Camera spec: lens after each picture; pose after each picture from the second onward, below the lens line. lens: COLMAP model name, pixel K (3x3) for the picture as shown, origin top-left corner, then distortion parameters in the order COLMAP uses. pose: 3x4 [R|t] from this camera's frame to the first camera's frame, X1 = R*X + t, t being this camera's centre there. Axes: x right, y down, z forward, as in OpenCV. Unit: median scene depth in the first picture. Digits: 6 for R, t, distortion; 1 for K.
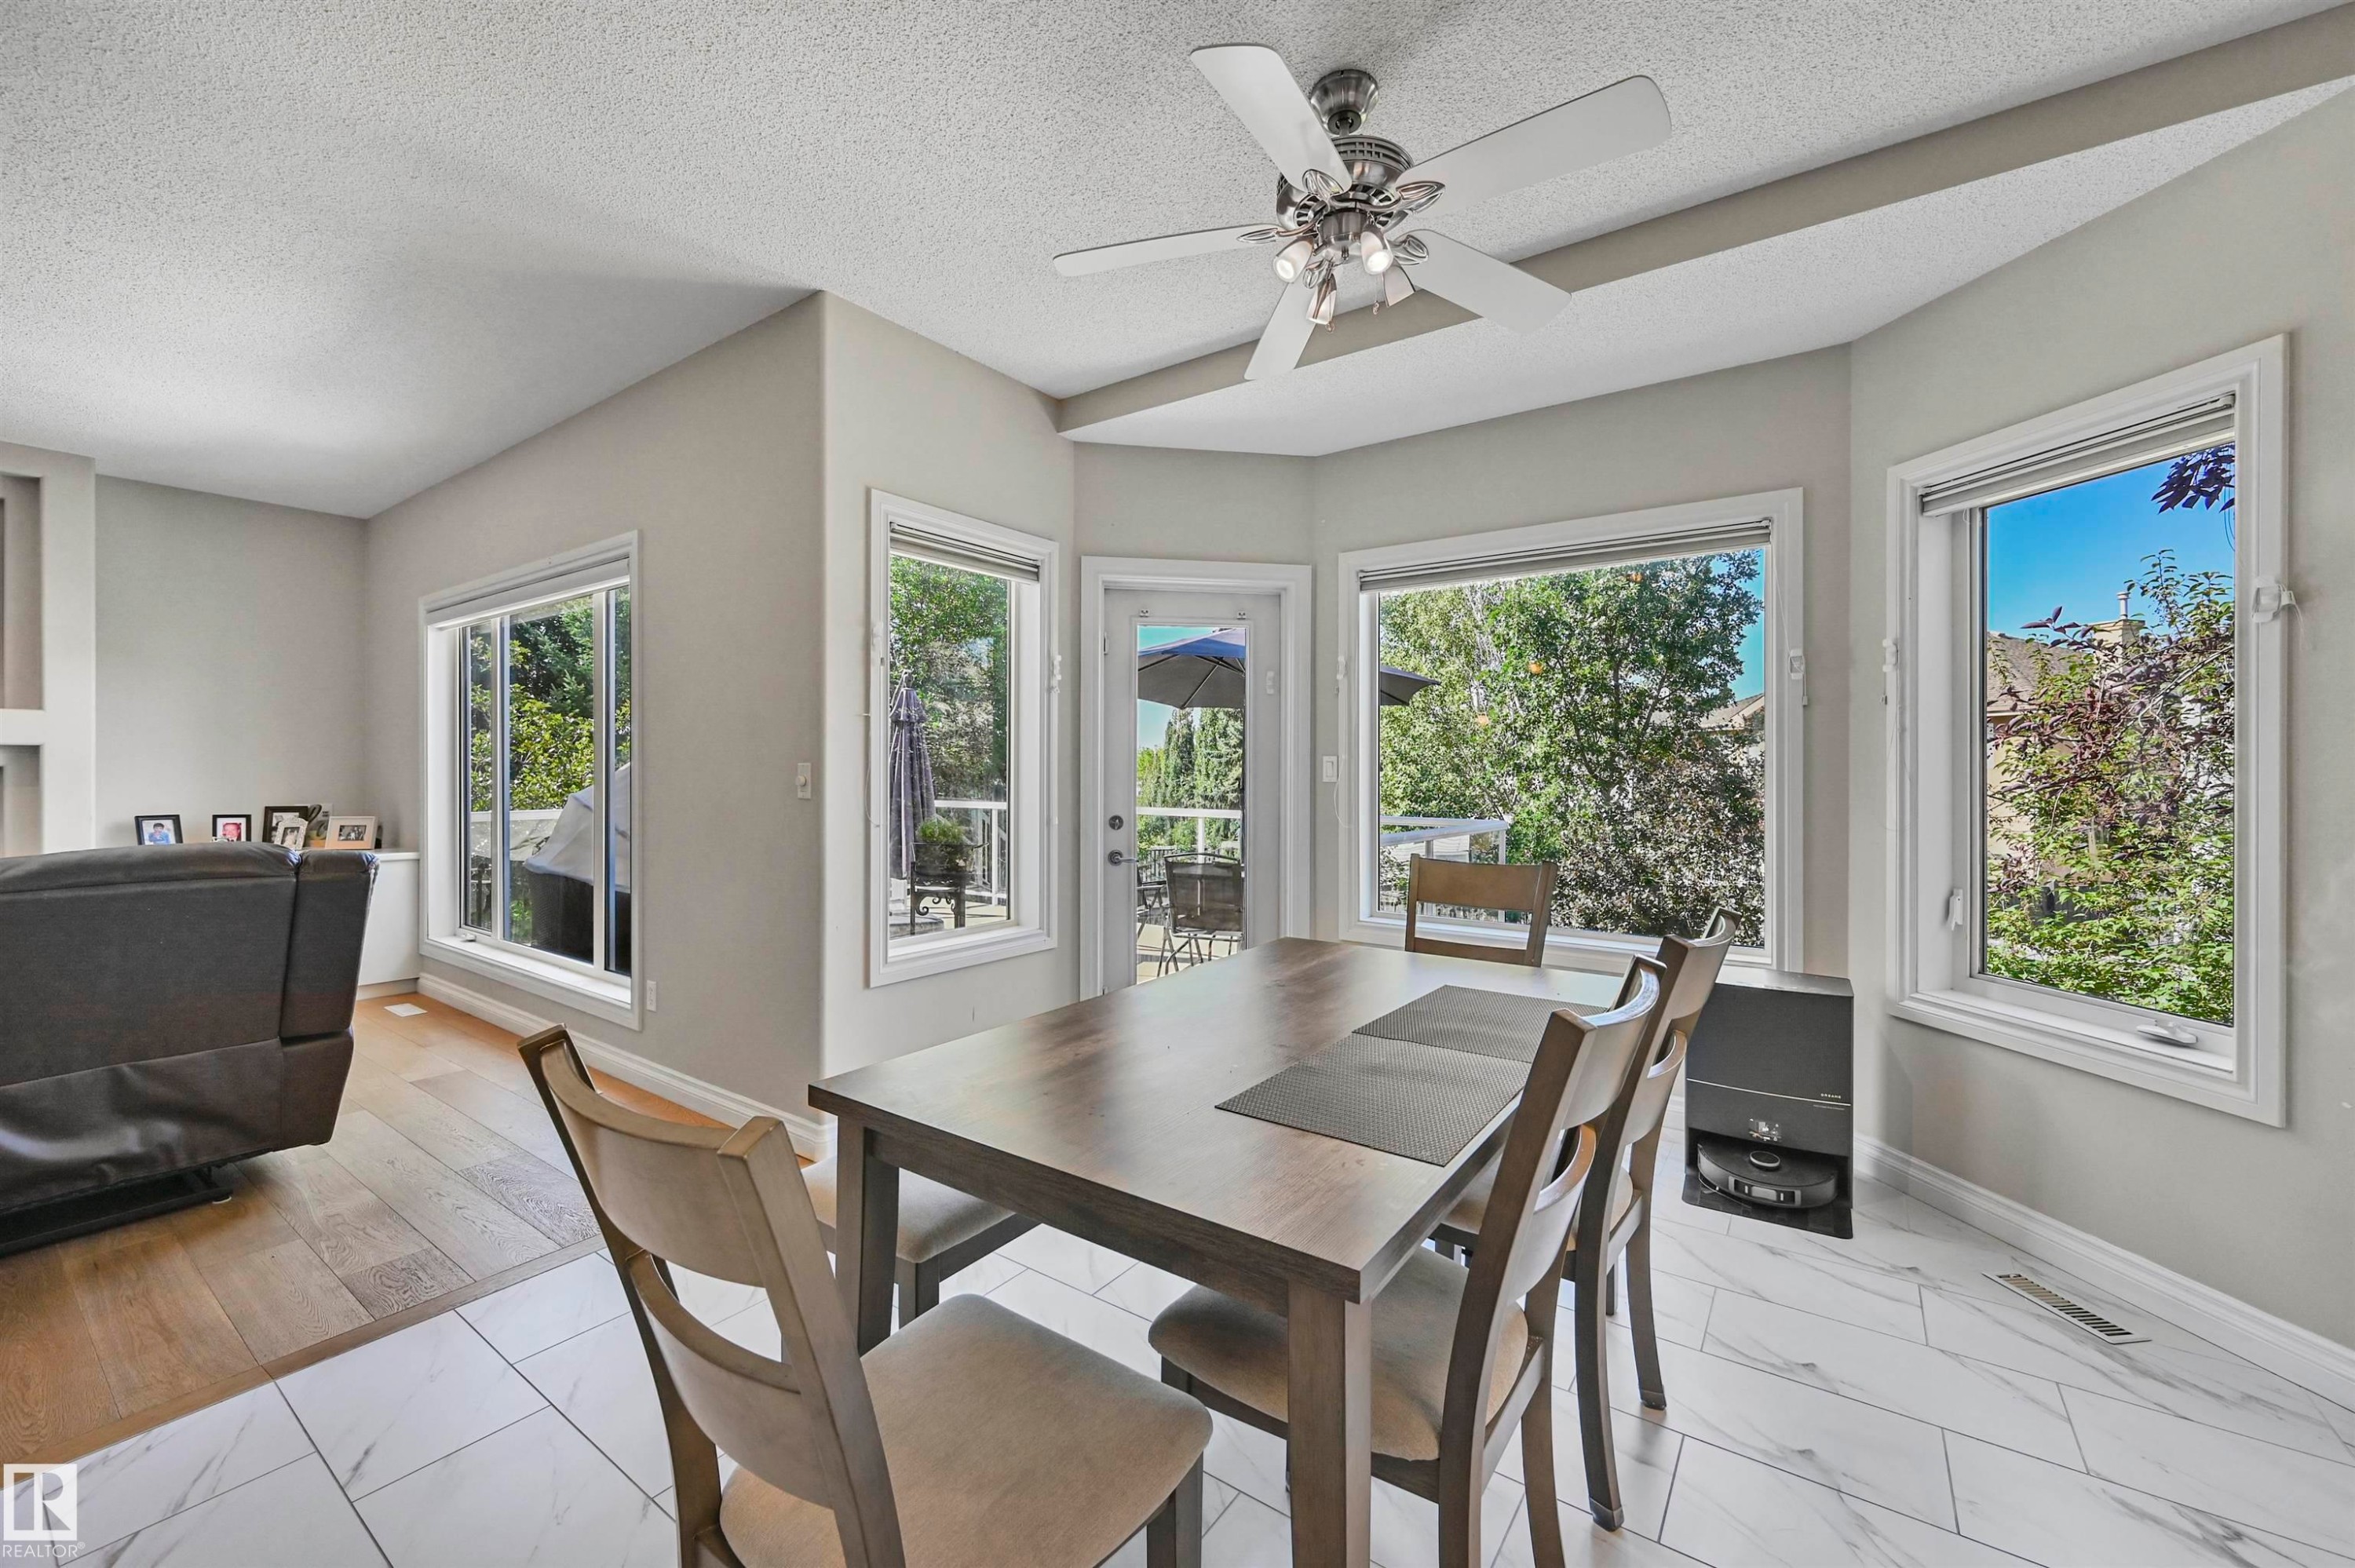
lens RADIAL K [[928.8, 0, 1166.1], [0, 928.8, 761.2], [0, 0, 1]] dist [0.000814, 0.000629]
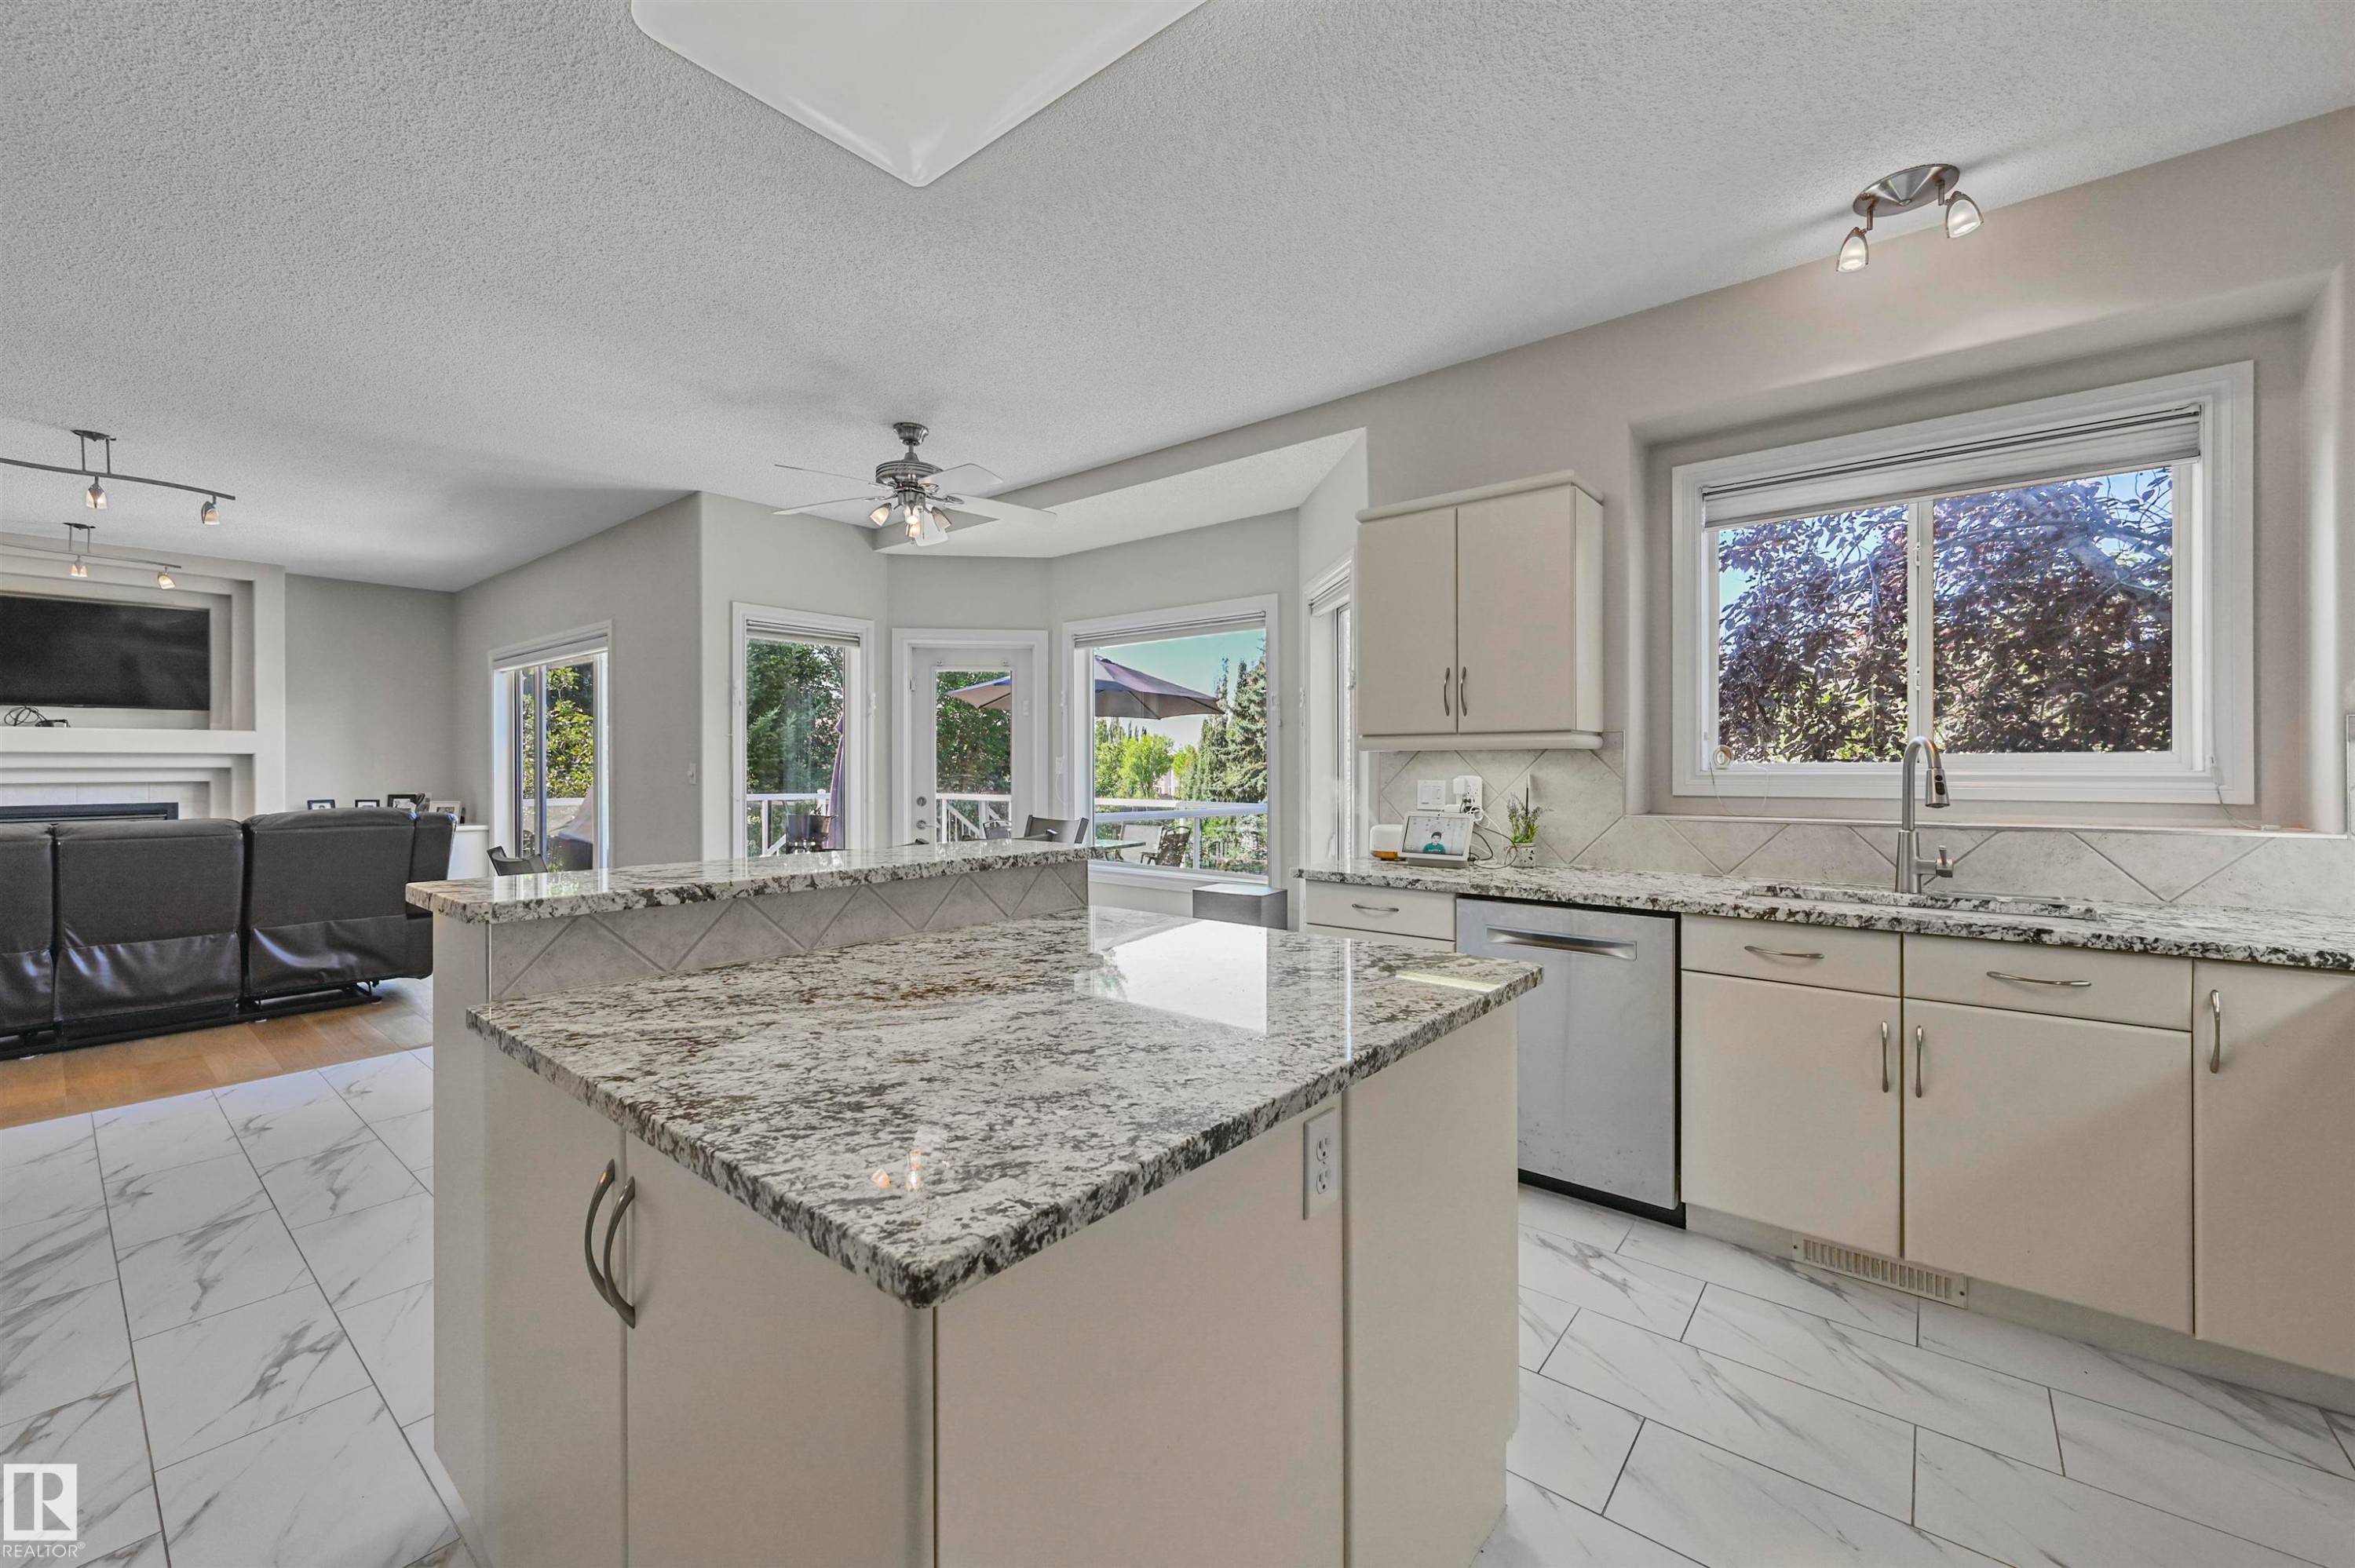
lens RADIAL K [[928.8, 0, 1166.1], [0, 928.8, 761.2], [0, 0, 1]] dist [0.000814, 0.000629]
pose [[0.998052, -0.003805, -0.062267, 0.414651], [0.004051, 0.999984, 0.003829, -0.004063], [0.062252, -0.004073, 0.998052, -0.463301]]
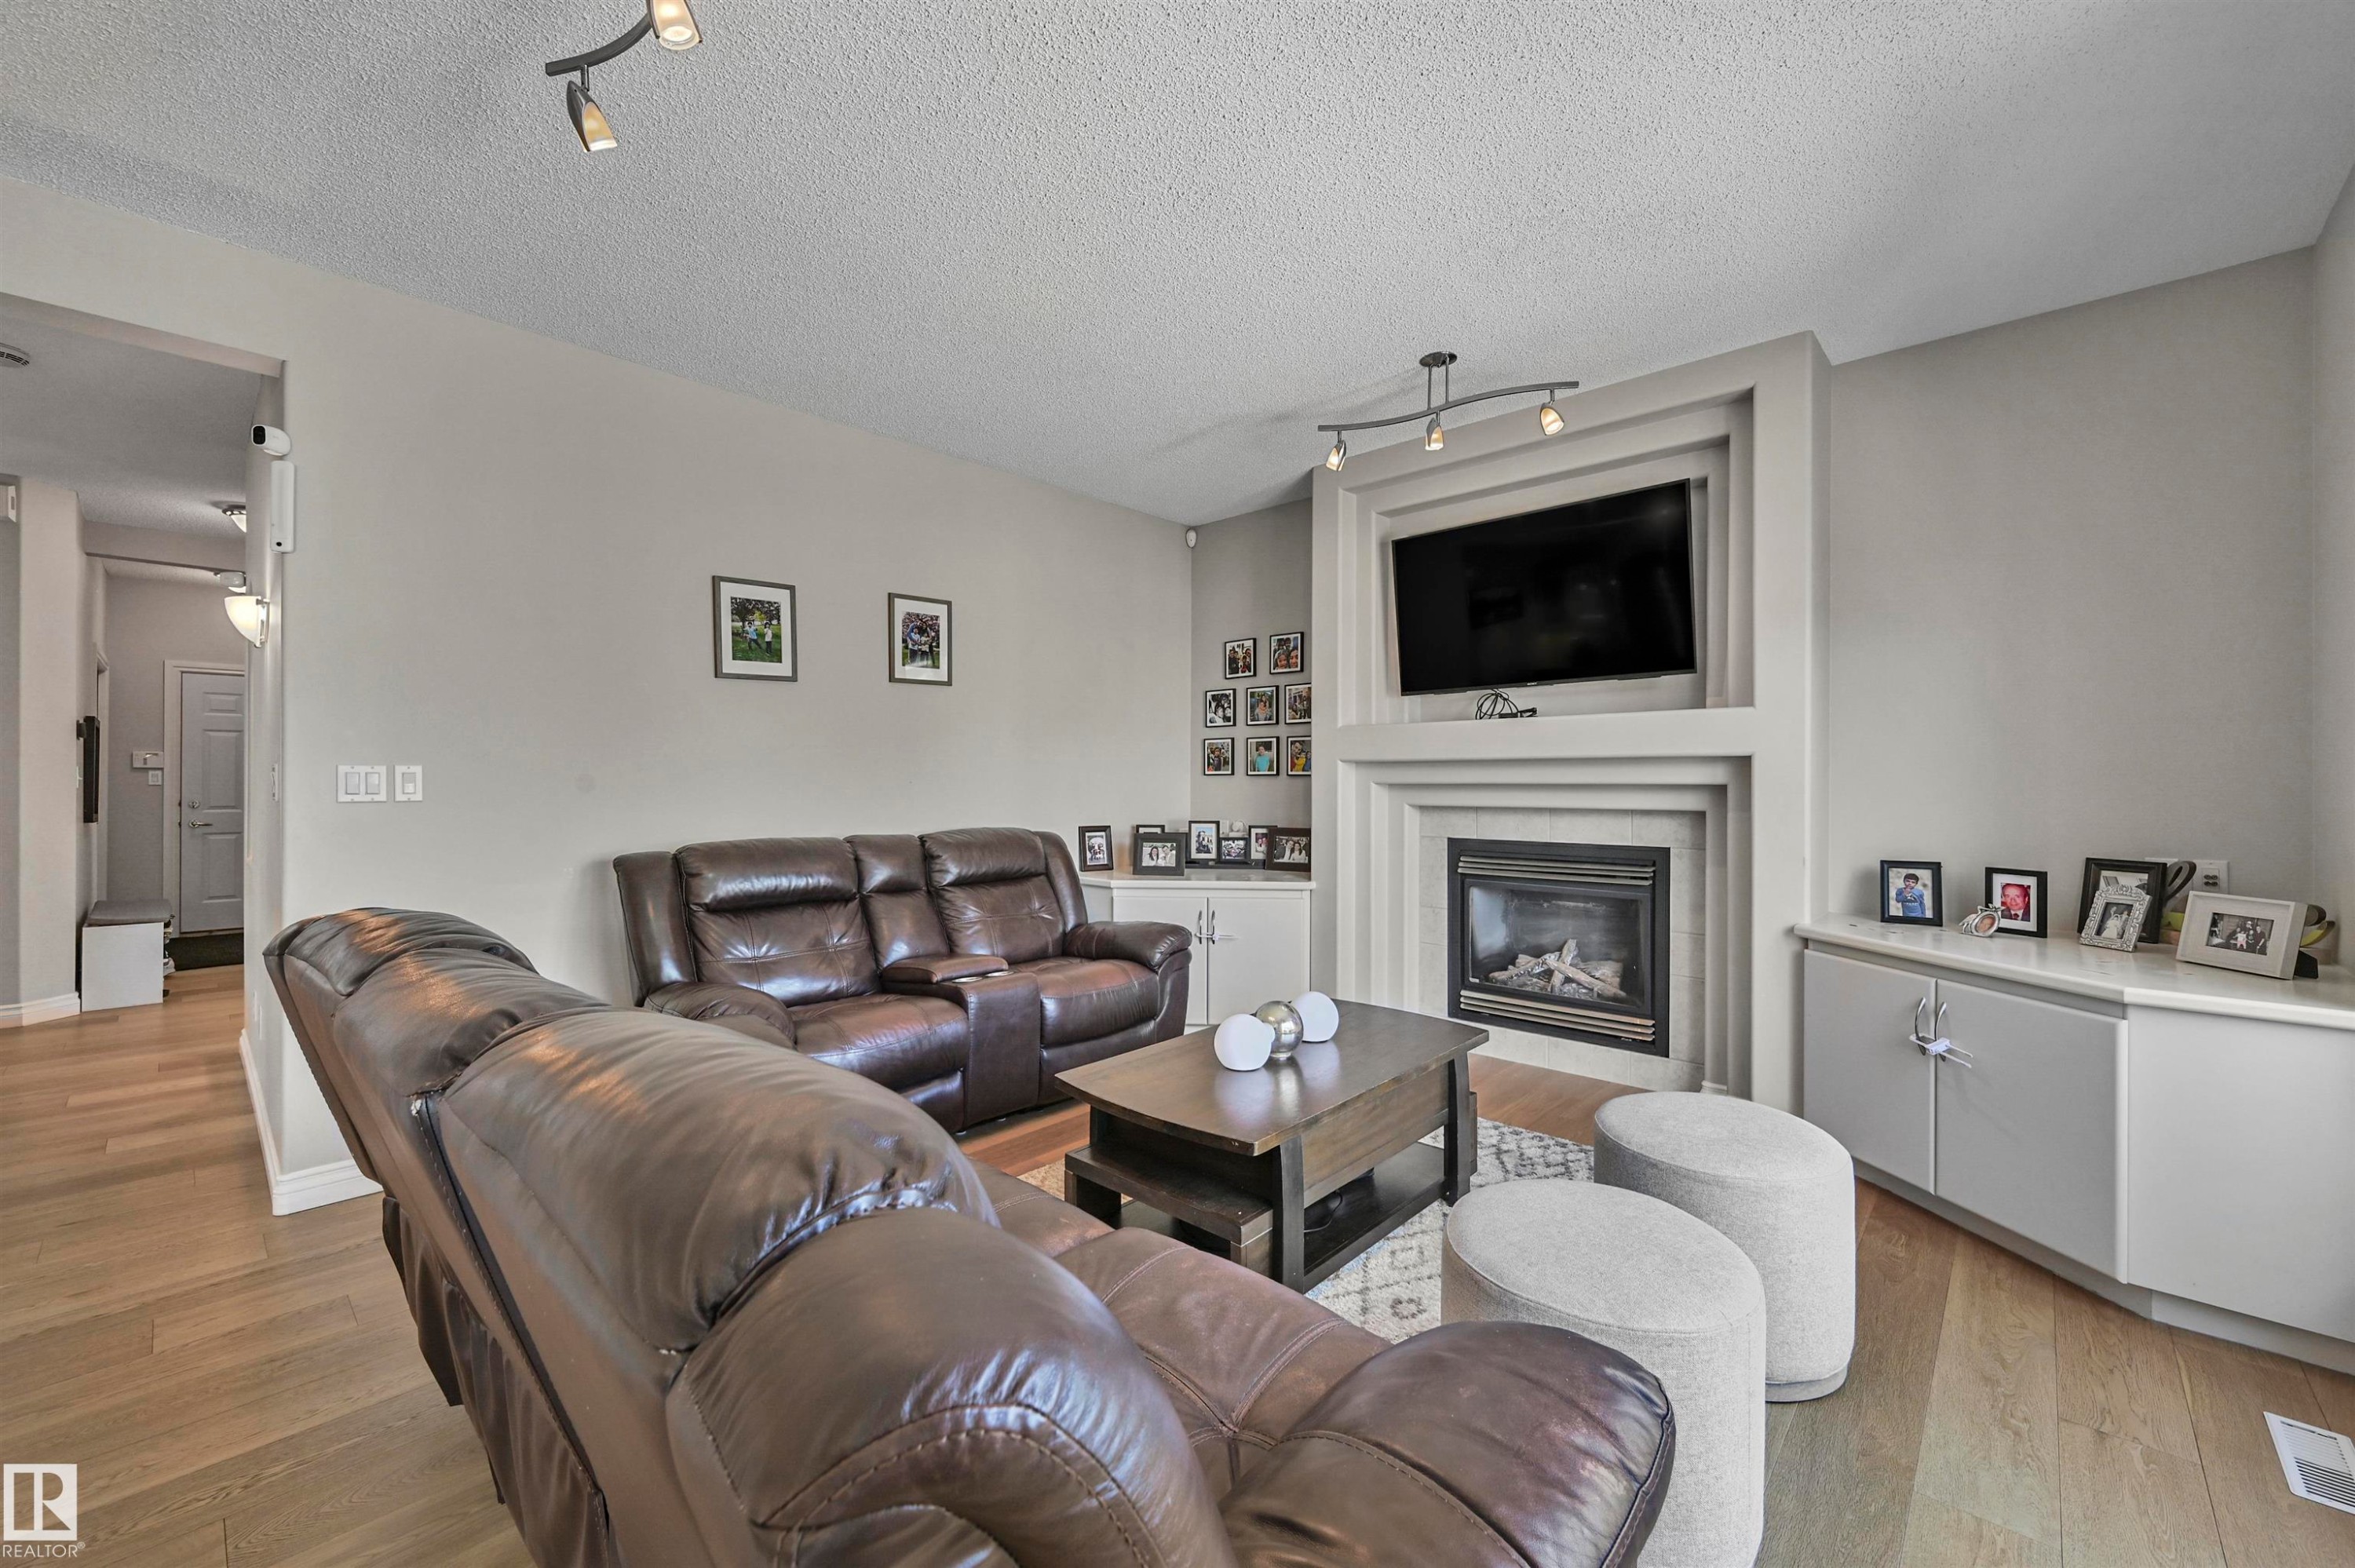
lens RADIAL K [[936.3, 0, 1177.5], [0, 936.3, 784.0], [0, 0, 1]] dist [-0.000244, 0.000171]
pose [[-0.121737, 0.001412, -0.992561, -0.447515], [0.004499, 0.999990, 0.000871, 0.003315], [0.992552, -0.004359, -0.121742, 0.669598]]
